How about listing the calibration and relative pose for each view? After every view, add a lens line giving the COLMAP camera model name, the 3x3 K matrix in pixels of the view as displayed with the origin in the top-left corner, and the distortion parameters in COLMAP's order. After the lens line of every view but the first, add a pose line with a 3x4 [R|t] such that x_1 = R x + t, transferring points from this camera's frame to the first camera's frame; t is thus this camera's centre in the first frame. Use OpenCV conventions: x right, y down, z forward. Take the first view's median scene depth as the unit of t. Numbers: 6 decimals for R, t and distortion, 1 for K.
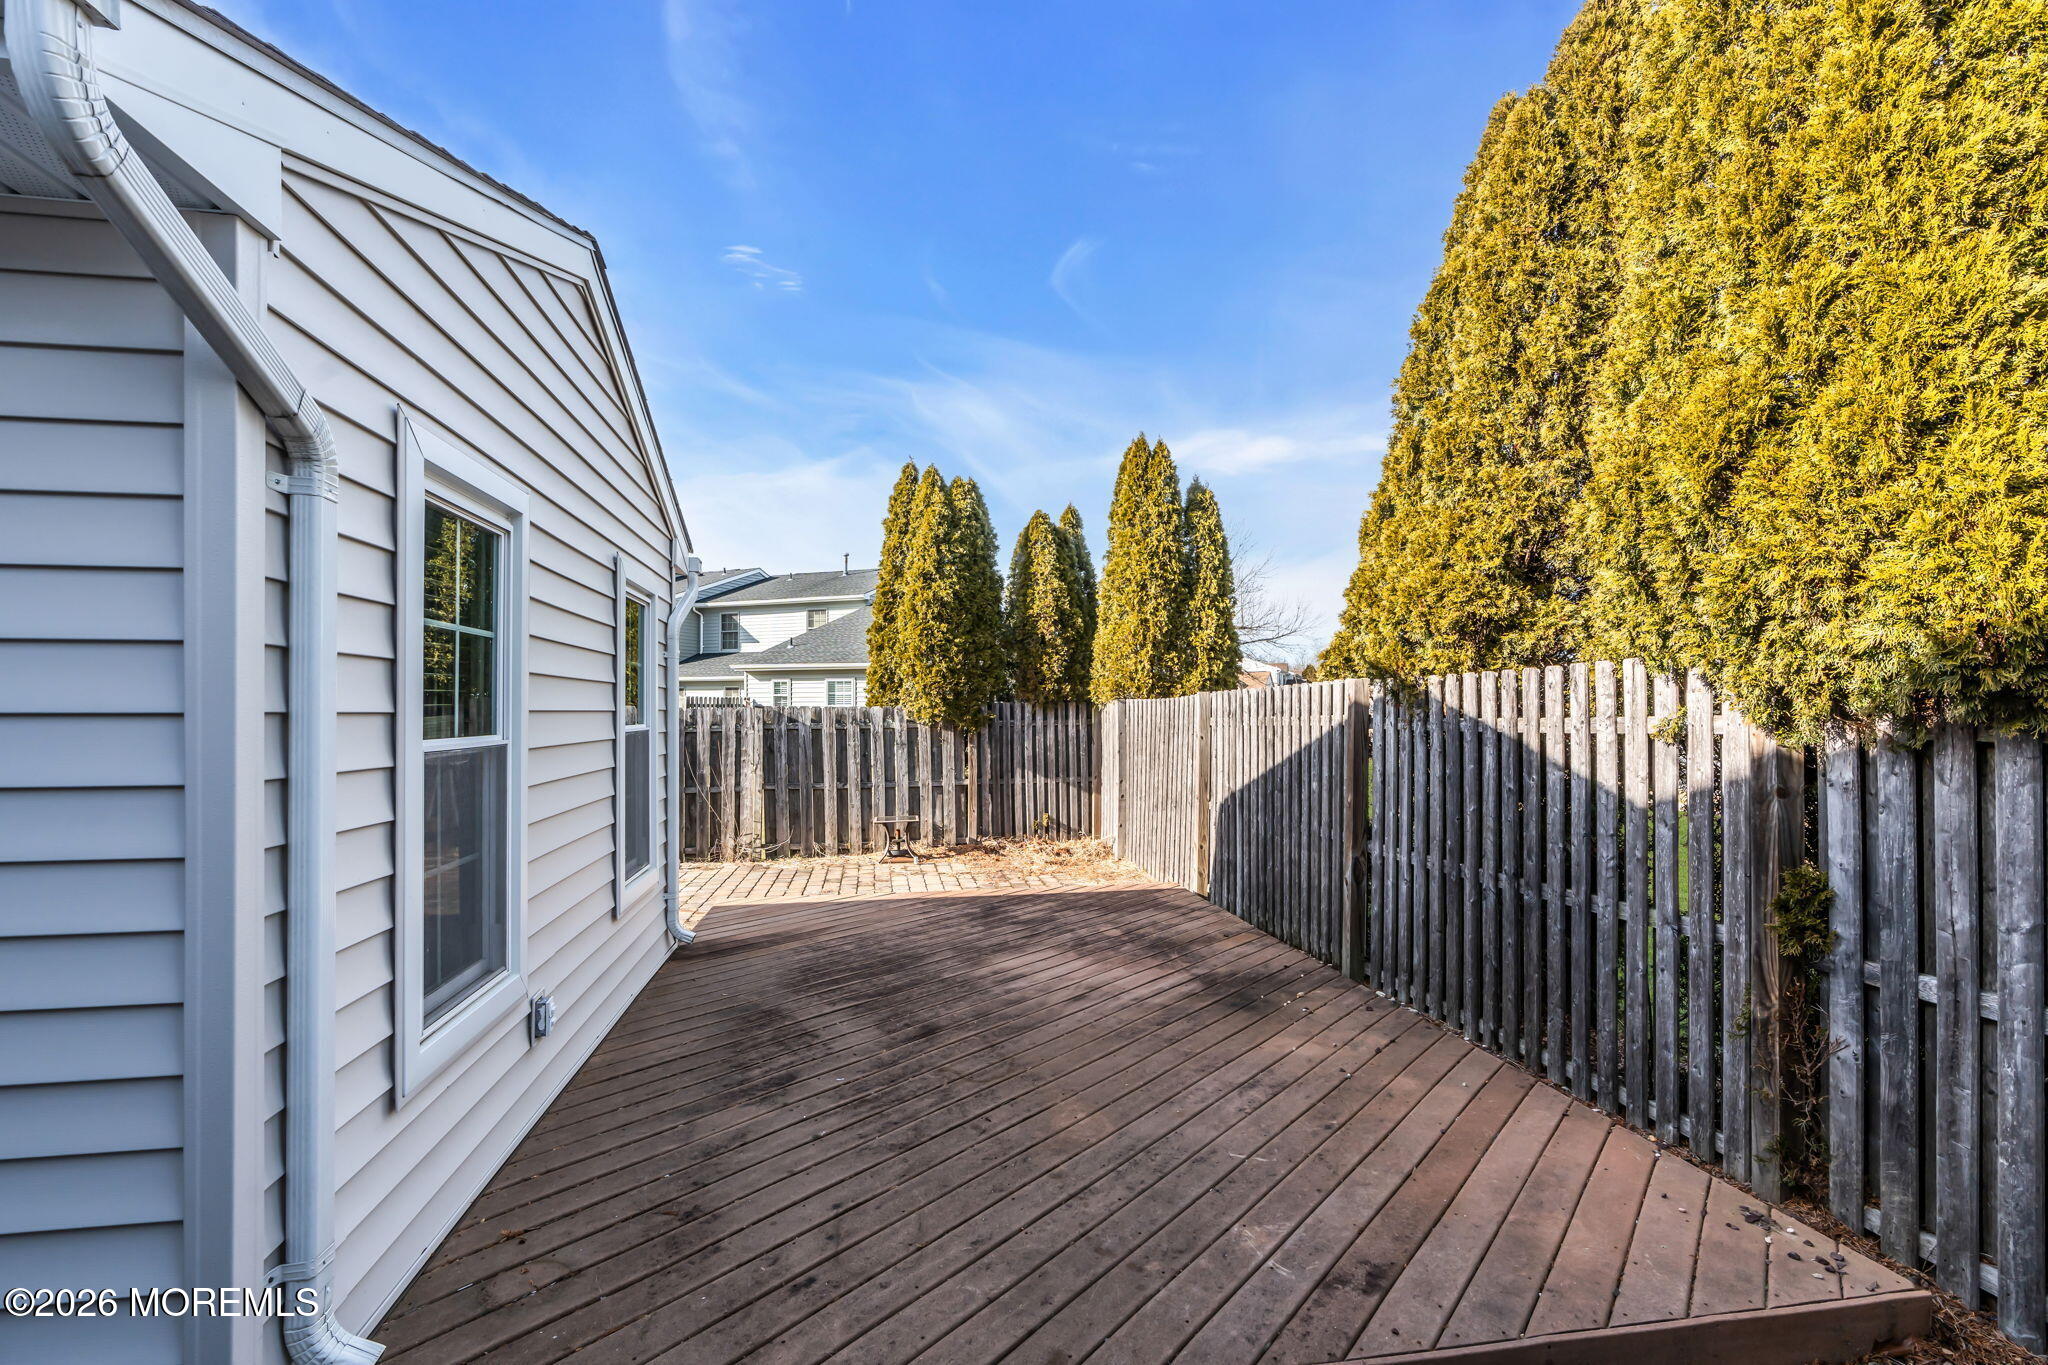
lens RADIAL K [[932.5, 0, 1024.2], [0, 932.5, 702.5], [0, 0, 1]] dist [-0.000735, 0.000280]
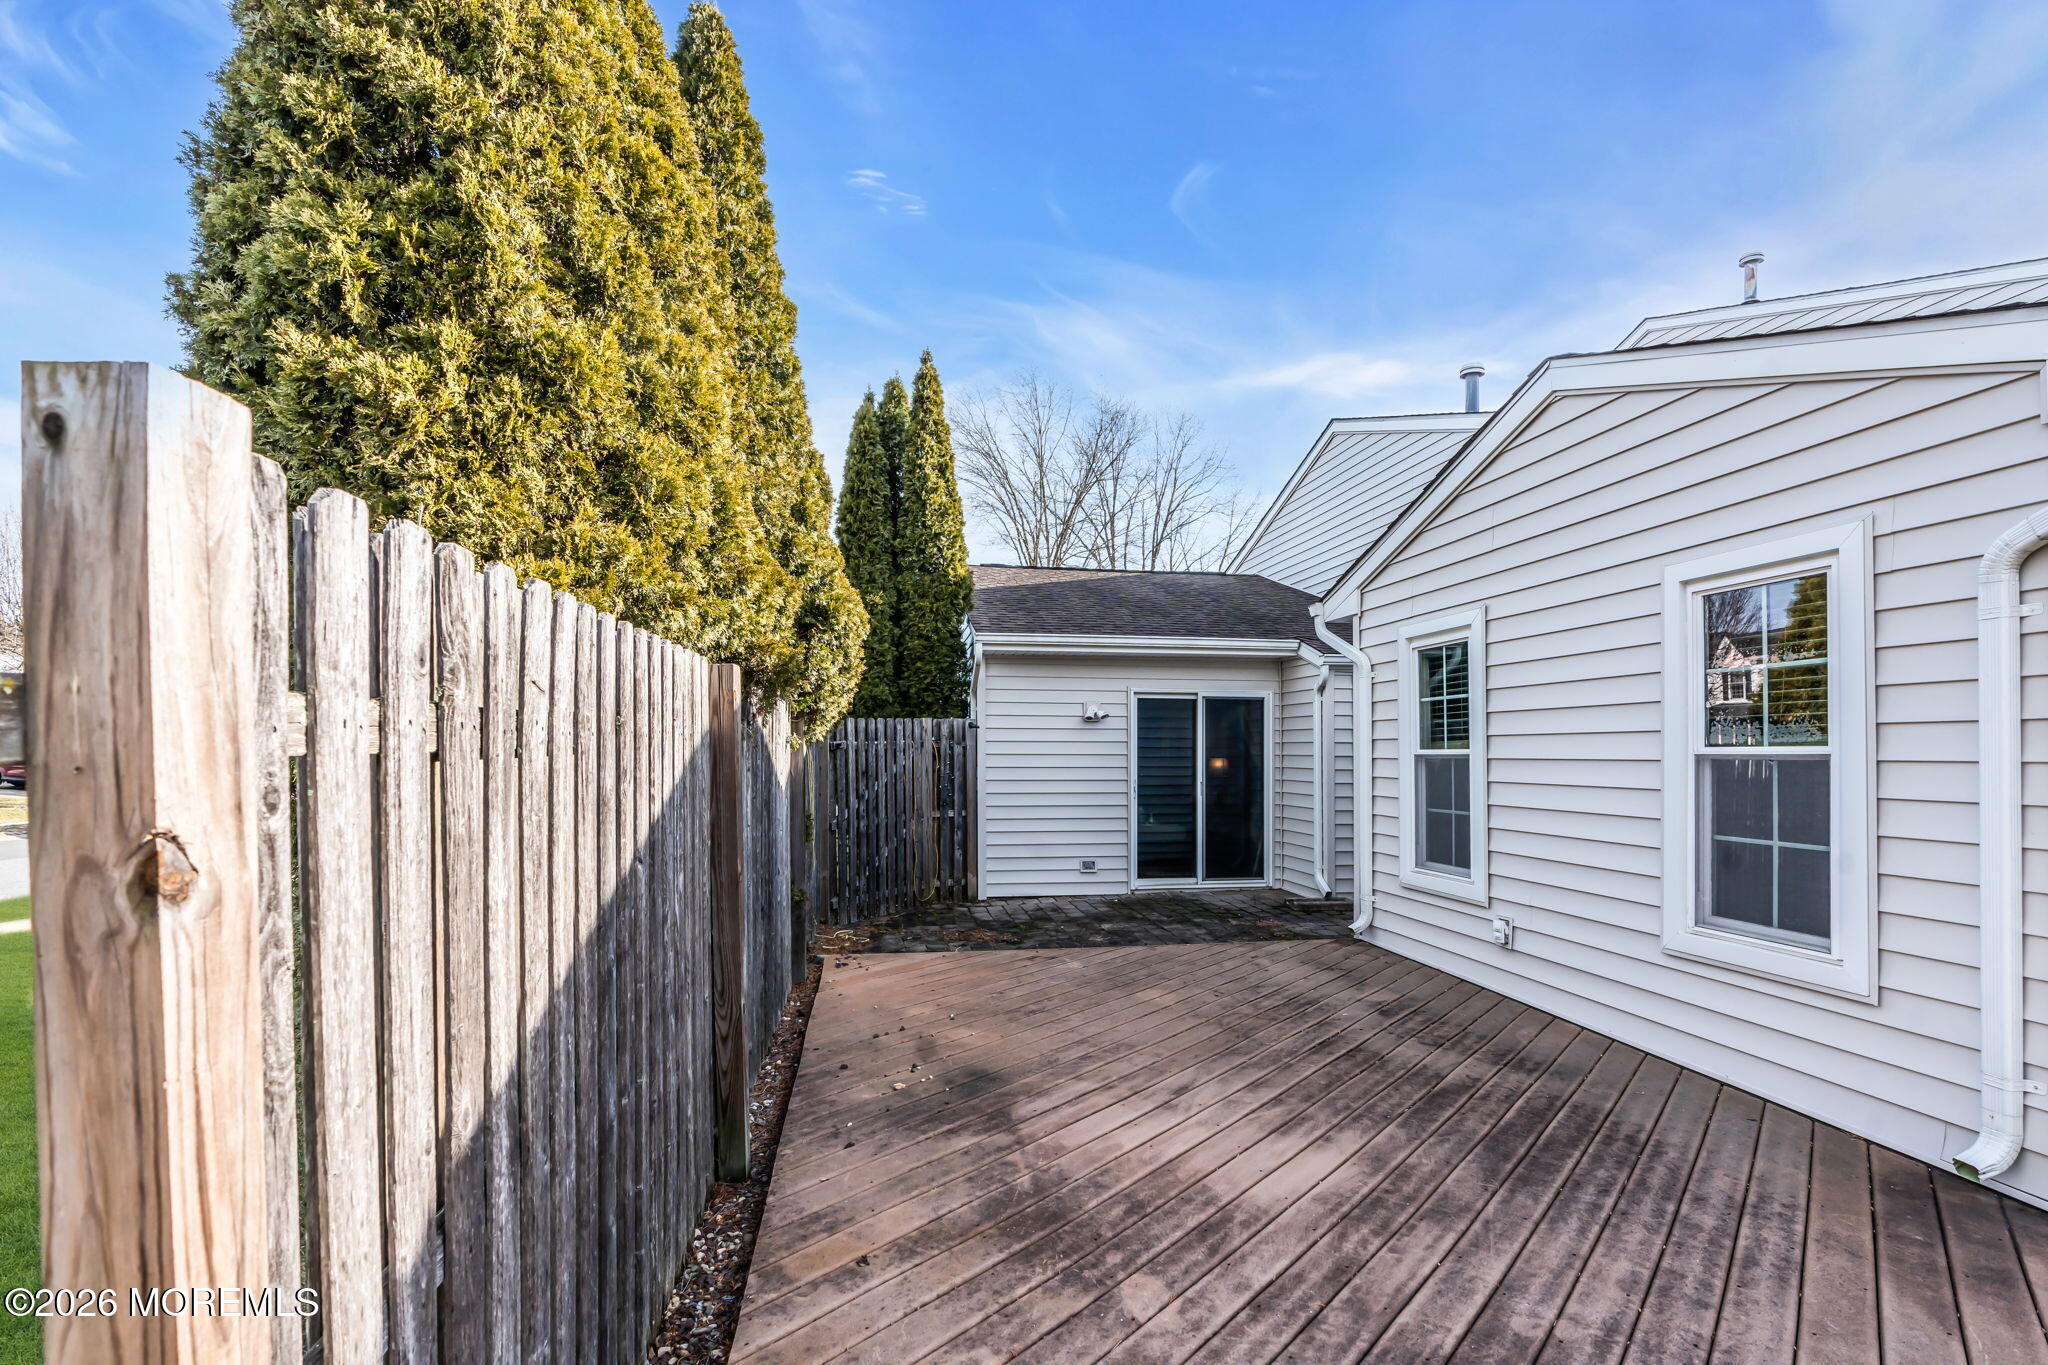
lens RADIAL K [[937.8, 0, 1021.0], [0, 937.8, 749.1], [0, 0, 1]] dist [-0.000017, 0.000094]
pose [[-0.999779, -0.001726, 0.020973, 0.078253], [-0.001976, 0.999927, -0.011883, 0.016433], [-0.020951, -0.011922, -0.999709, 0.790114]]
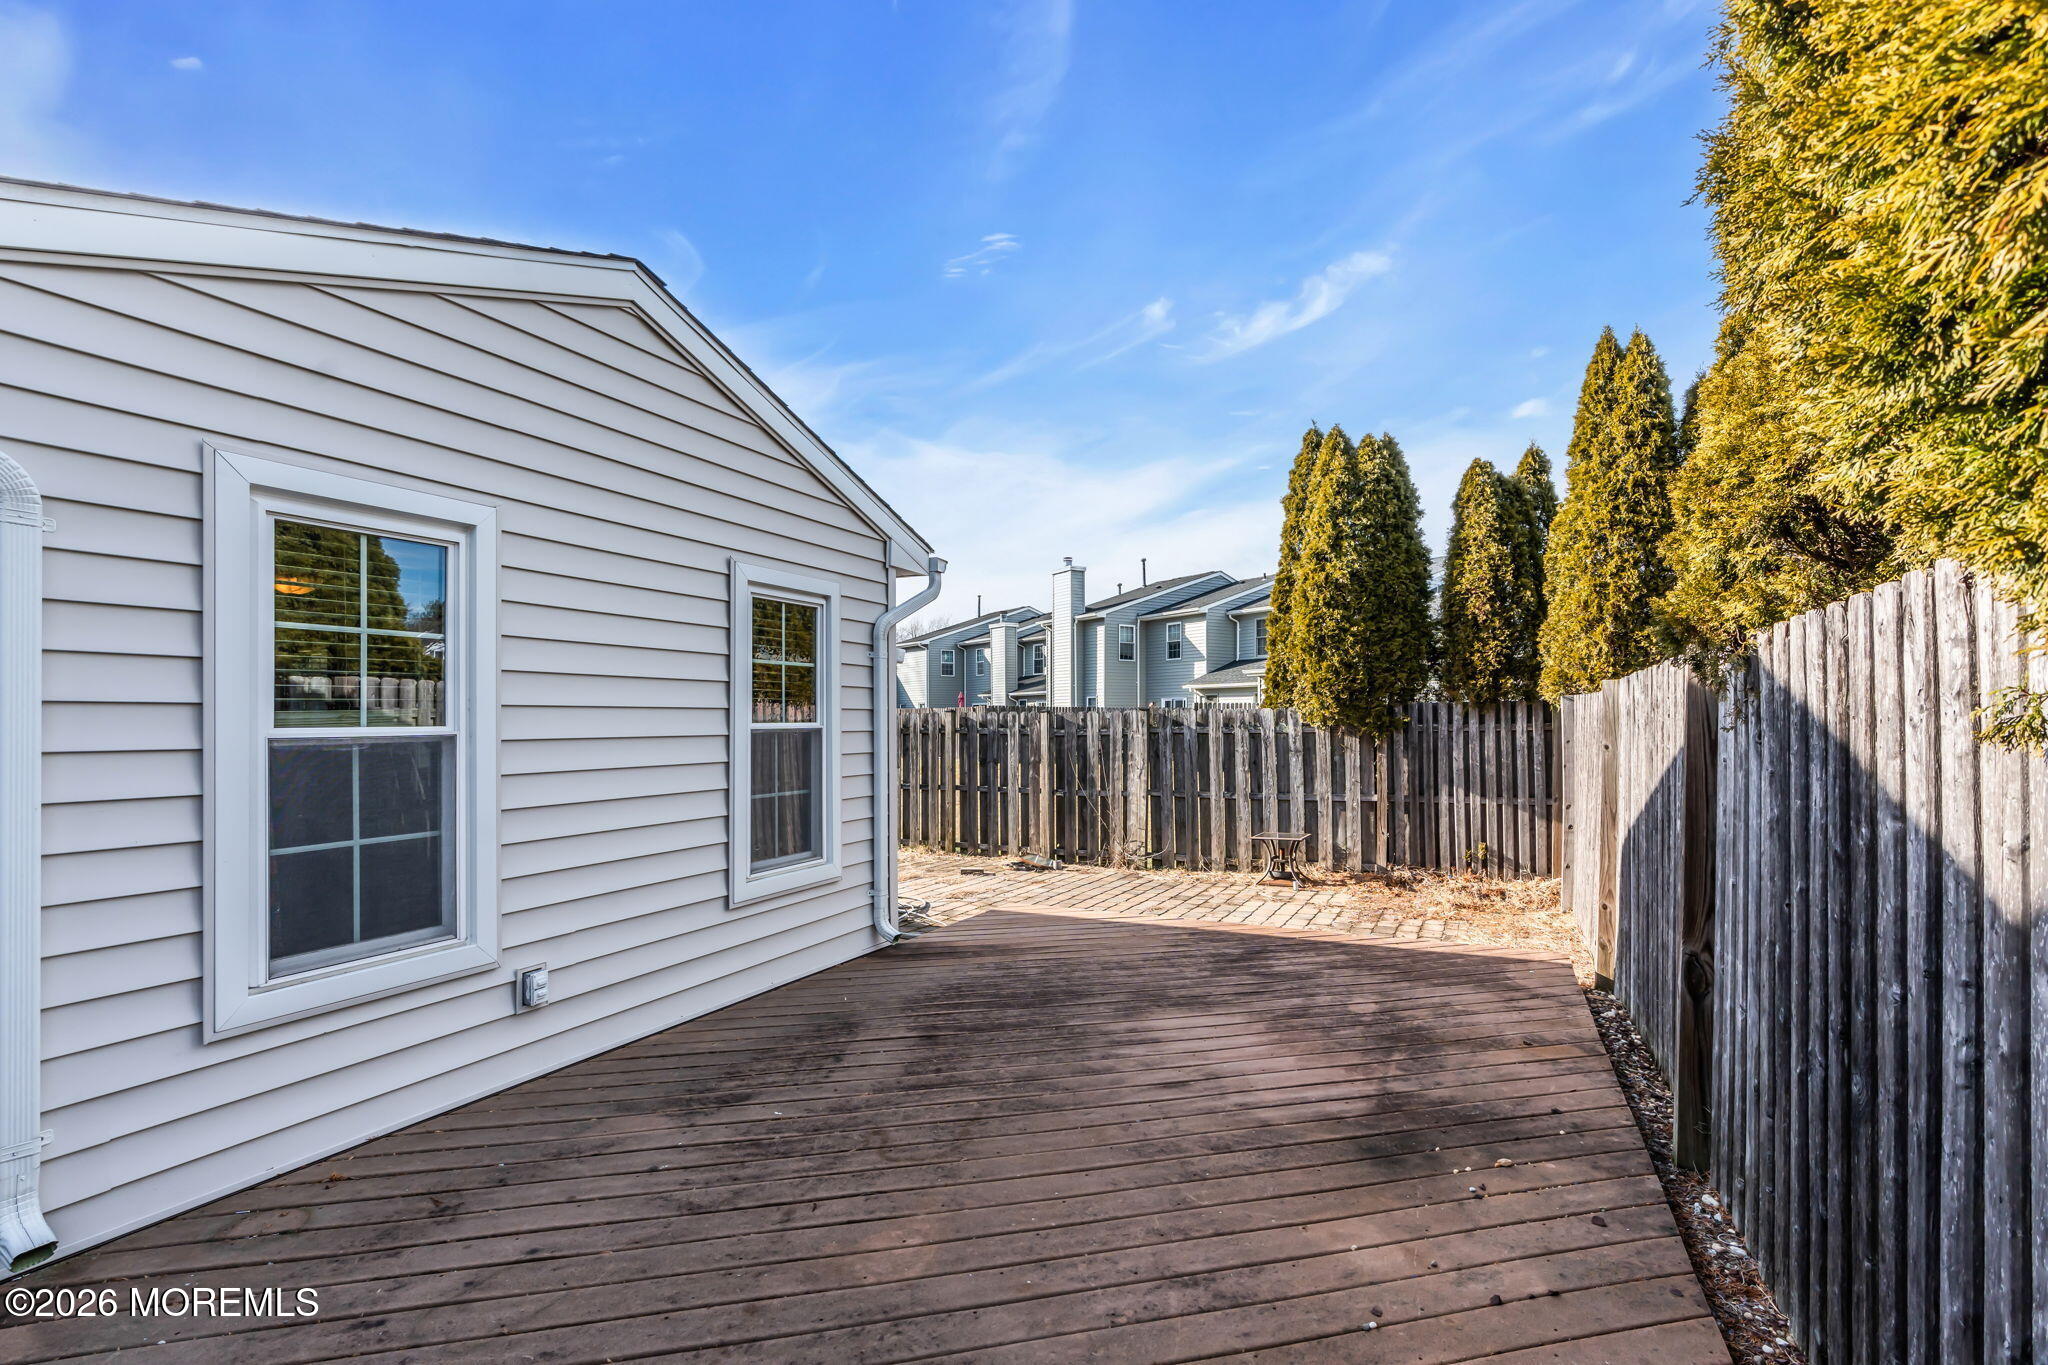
lens RADIAL K [[933.3, 0, 1017.3], [0, 933.3, 713.2], [0, 0, 1]] dist [-0.004624, 0.000127]
pose [[0.806767, -0.005383, -0.590846, 0.176893], [0.007066, 0.999975, 0.000538, 0.006757], [0.590828, -0.004609, 0.806785, 0.140127]]
